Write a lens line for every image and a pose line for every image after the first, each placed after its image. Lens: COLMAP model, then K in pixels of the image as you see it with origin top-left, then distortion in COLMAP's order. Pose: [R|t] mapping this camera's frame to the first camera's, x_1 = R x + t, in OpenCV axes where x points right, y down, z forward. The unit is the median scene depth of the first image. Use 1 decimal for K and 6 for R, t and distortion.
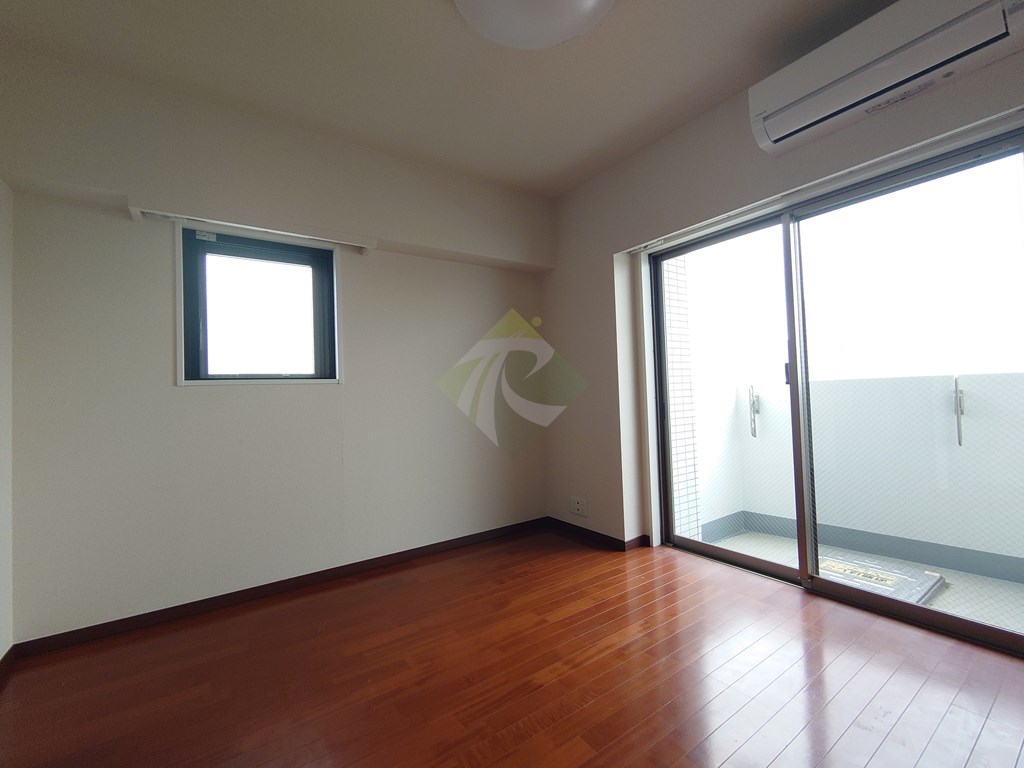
lens RADIAL K [[440.0, 0, 515.0], [0, 440.0, 380.6], [0, 0, 1]] dist [-0.000678, -0.001700]
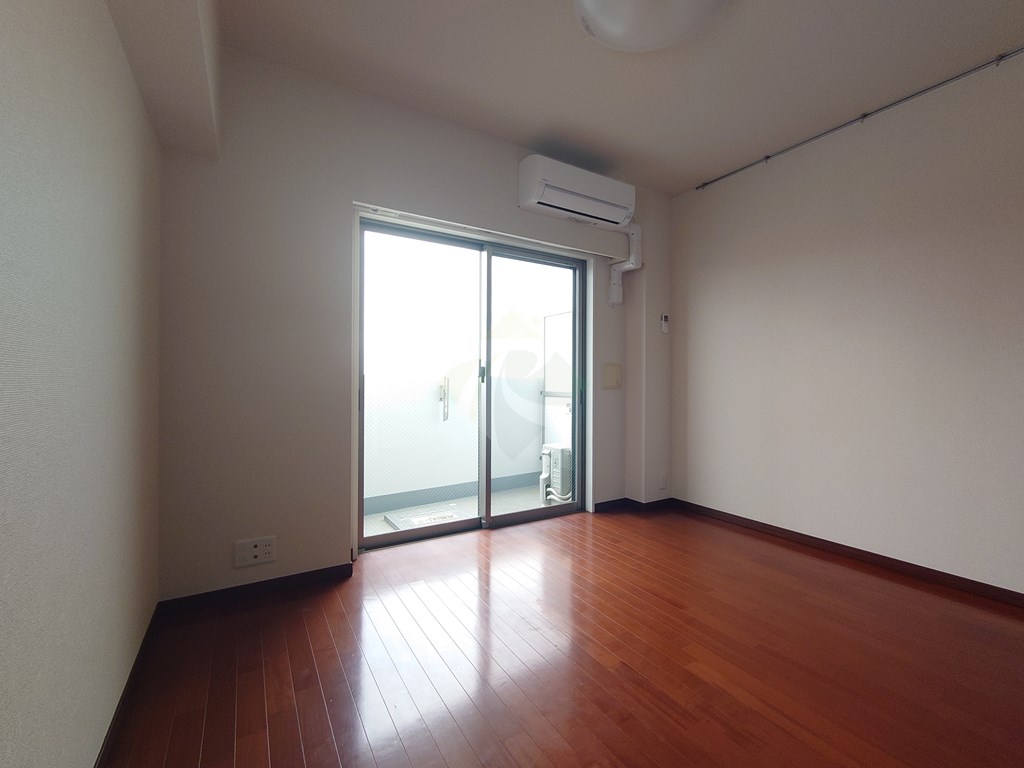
lens RADIAL K [[440.0, 0, 511.6], [0, 440.0, 386.0], [0, 0, 1]] dist [-0.000678, -0.001700]
pose [[0.057517, 0.025606, 0.998016, -0.565972], [-0.034782, 0.999116, -0.023630, 0.054052], [-0.997738, -0.033354, 0.058357, 0.699870]]
